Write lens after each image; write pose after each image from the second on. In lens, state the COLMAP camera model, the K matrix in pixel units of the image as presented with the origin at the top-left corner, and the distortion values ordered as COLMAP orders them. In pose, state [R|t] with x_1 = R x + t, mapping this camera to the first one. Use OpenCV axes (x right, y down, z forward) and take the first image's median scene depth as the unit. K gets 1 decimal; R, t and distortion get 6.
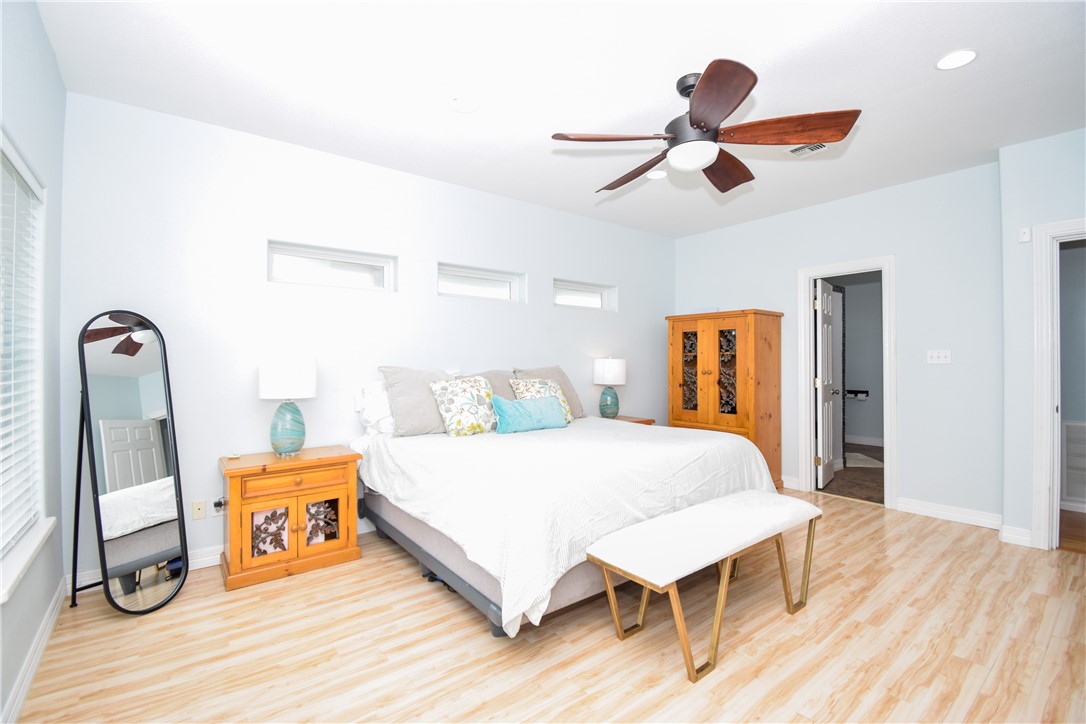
lens RADIAL K [[476.5, 0, 544.0], [0, 476.5, 359.1], [0, 0, 1]] dist [0.017935, -0.024347]
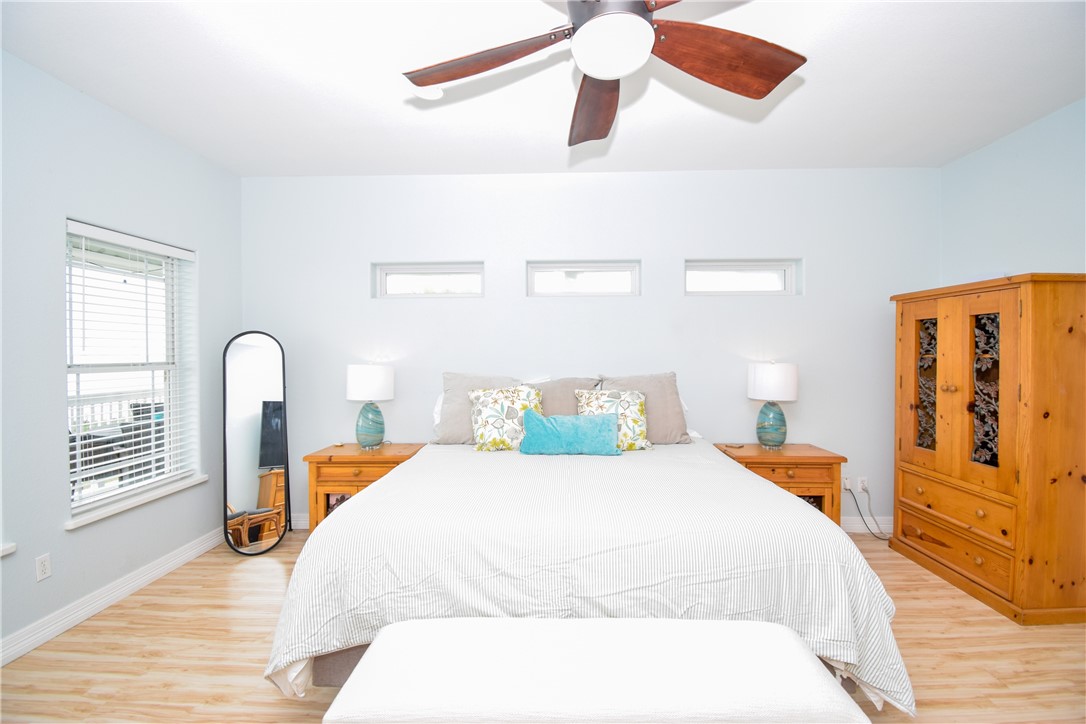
lens RADIAL K [[476.5, 0, 544.0], [0, 476.5, 359.1], [0, 0, 1]] dist [0.017935, -0.024347]
pose [[0.774194, 0.008803, -0.632887, 0.343964], [0.005374, 0.999776, 0.020481, -0.023783], [0.632925, -0.019257, 0.773973, 0.251886]]
